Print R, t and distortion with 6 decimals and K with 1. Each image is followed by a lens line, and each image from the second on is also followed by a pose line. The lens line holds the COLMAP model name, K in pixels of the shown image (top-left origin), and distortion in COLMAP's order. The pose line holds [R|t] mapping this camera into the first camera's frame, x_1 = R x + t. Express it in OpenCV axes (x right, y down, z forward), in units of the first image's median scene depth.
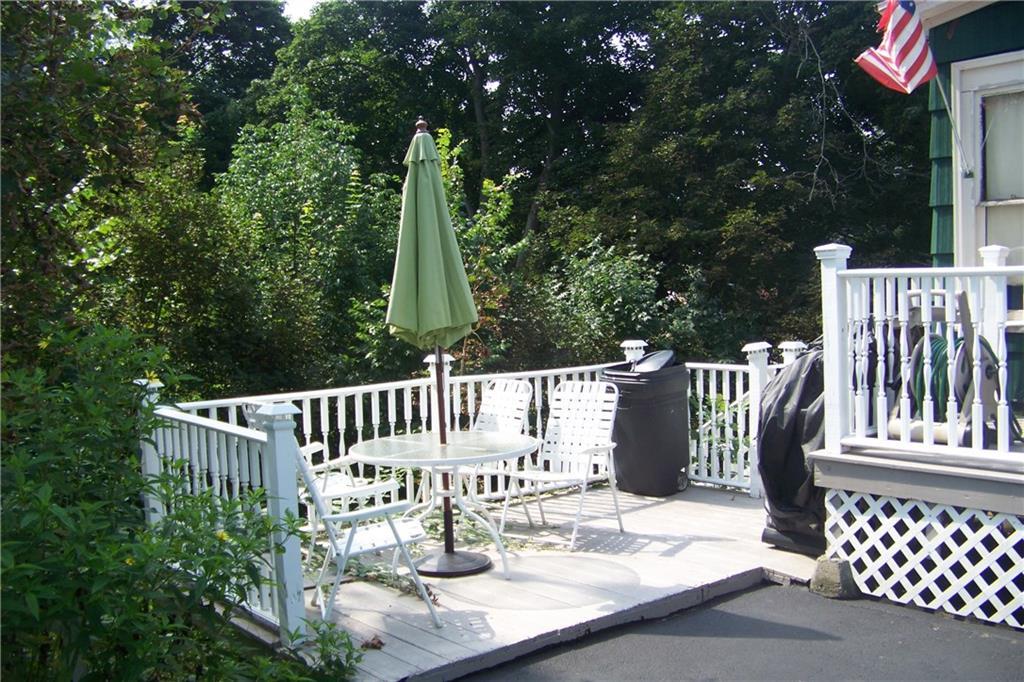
lens RADIAL K [[1085.6, 0, 511.3], [0, 1085.6, 341.3], [0, 0, 1]] dist [-0.147091, 0.000000]
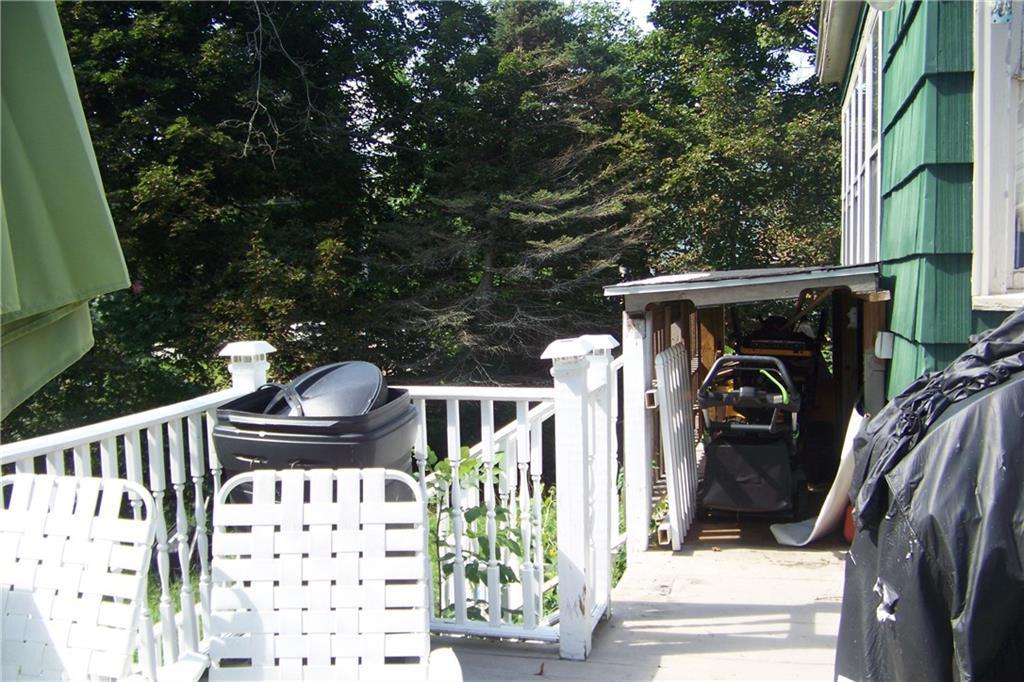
lens RADIAL K [[1085.6, 0, 513.3], [0, 1085.6, 345.8], [0, 0, 1]] dist [-0.147091, 0.000000]
pose [[0.815225, -0.035016, 0.578085, -0.026344], [0.026278, 0.999379, 0.023477, -0.002809], [-0.578548, -0.003948, 0.815639, 0.222641]]
